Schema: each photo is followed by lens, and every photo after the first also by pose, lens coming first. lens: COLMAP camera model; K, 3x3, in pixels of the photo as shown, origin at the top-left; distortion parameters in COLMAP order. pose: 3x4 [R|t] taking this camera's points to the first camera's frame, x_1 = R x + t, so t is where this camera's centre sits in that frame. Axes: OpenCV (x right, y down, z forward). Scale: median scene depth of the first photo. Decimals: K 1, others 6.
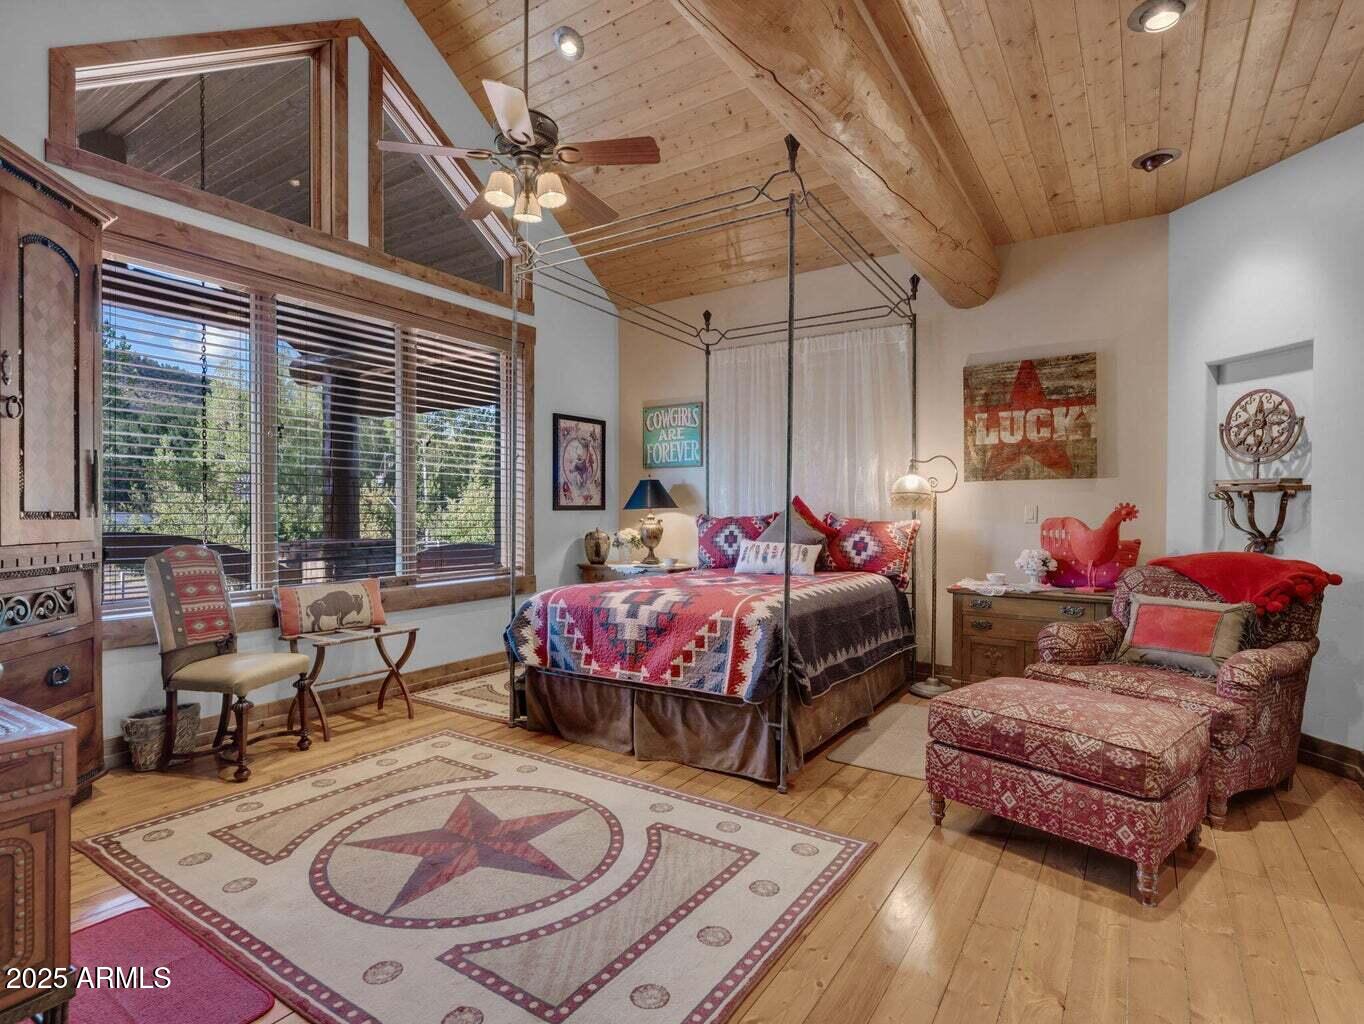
lens RADIAL K [[698.9, 0, 682.3], [0, 698.9, 512.4], [0, 0, 1]] dist [0.001417, -0.000219]
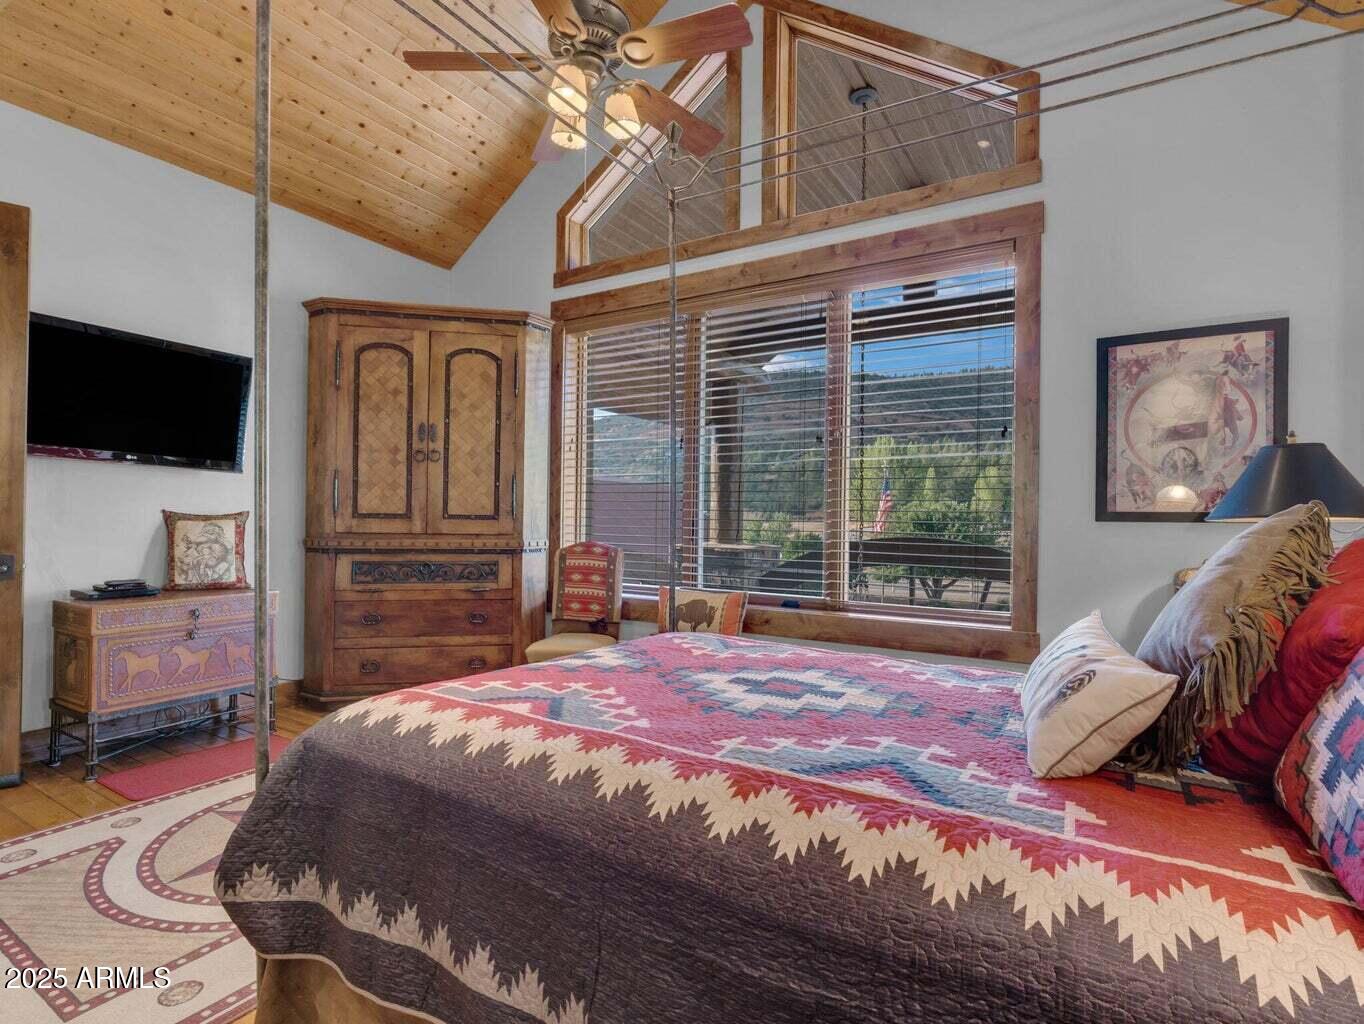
lens RADIAL K [[698.9, 0, 681.4], [0, 698.9, 513.3], [0, 0, 1]] dist [0.001417, -0.000219]
pose [[0.027462, -0.004562, -0.999612, 0.574849], [-0.015094, 0.999874, -0.004978, -0.002895], [0.999509, 0.015225, 0.027390, 1.126514]]
